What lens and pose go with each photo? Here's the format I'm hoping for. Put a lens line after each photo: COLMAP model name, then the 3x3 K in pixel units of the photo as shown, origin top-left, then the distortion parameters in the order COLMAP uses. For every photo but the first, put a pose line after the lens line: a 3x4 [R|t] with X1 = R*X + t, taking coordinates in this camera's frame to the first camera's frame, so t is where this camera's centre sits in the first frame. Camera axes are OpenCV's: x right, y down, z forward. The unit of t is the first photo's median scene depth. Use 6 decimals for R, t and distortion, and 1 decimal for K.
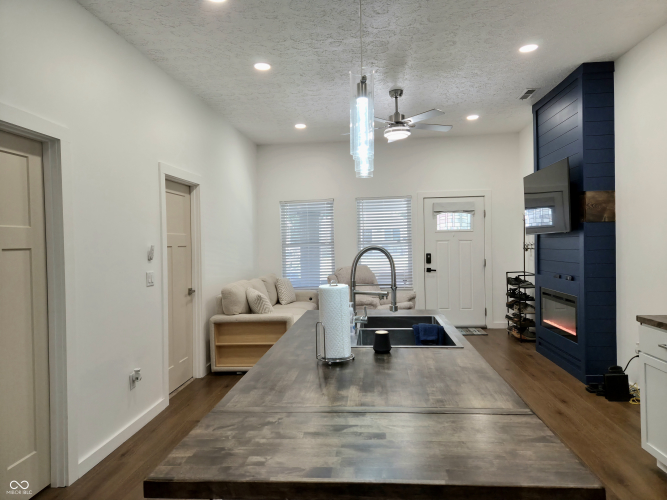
lens RADIAL K [[446.8, 0, 330.4], [0, 446.8, 246.6], [0, 0, 1]] dist [0.050612, -0.018334]
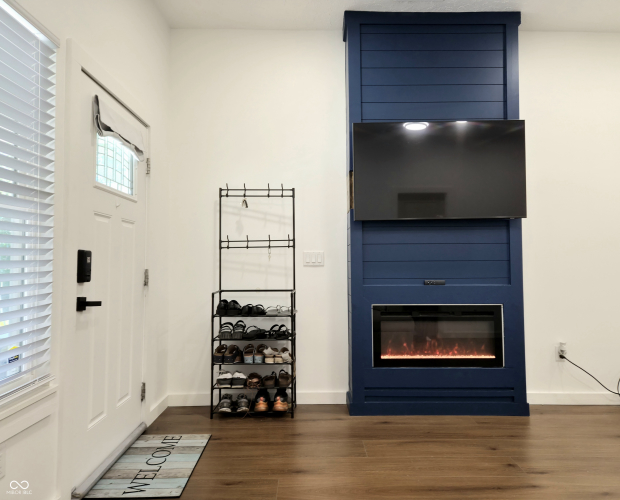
lens RADIAL K [[455.0, 0, 309.4], [0, 455.0, 249.4], [0, 0, 1]] dist [0.000403, -0.000066]
pose [[-0.098558, 0.040362, 0.994312, -0.158941], [0.012808, 0.999146, -0.039289, 0.042137], [-0.995049, 0.008863, -0.098991, 1.270221]]
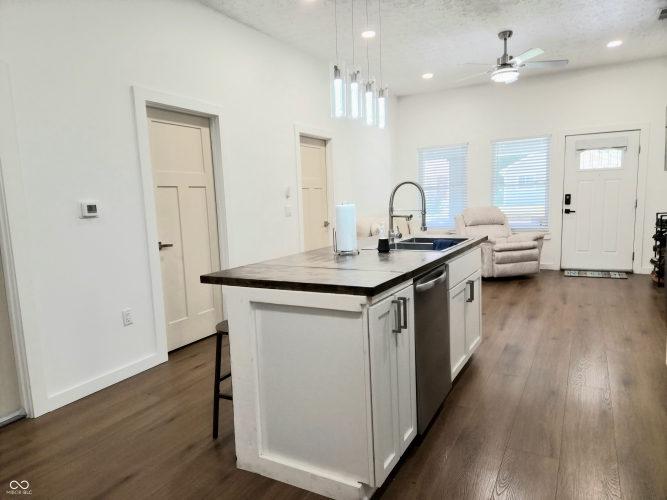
lens RADIAL K [[446.8, 0, 336.4], [0, 446.8, 249.2], [0, 0, 1]] dist [0.050612, -0.018334]
pose [[0.915214, 0.040104, -0.400967, 0.228631], [0.007458, 0.993179, 0.116358, 0.023272], [0.402898, -0.109483, 0.908673, -0.156112]]
